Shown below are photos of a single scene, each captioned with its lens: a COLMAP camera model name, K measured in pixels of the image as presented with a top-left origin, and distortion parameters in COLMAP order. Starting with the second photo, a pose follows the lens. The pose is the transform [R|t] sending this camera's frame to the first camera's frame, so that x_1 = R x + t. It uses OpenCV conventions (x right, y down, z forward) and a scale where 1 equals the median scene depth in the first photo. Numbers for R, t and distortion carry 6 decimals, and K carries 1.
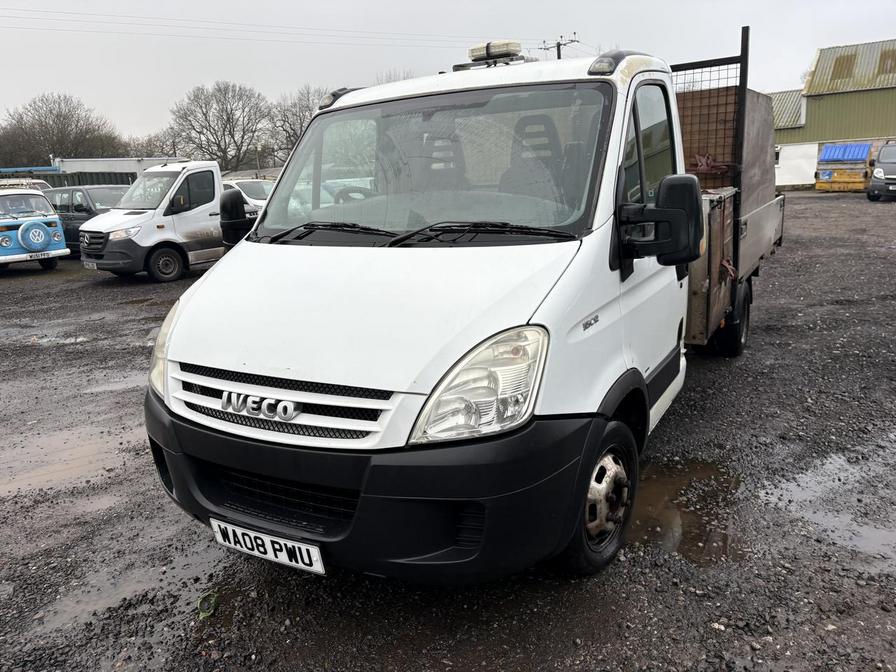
lens RADIAL K [[666.6, 0, 444.0], [0, 666.6, 339.6], [0, 0, 1]] dist [0.041926, -0.037608]
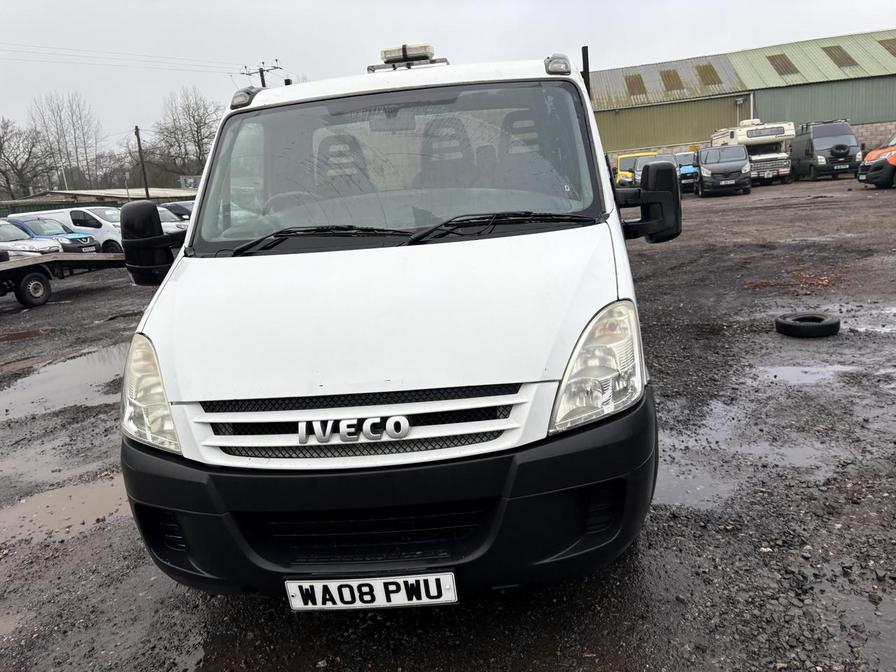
lens RADIAL K [[666.6, 0, 447.5], [0, 666.6, 328.5], [0, 0, 1]] dist [0.041926, -0.037608]
pose [[0.903958, -0.120312, 0.410346, -0.478602], [0.141712, 0.989663, -0.022014, 0.005434], [-0.403456, 0.078051, 0.911664, 0.147276]]
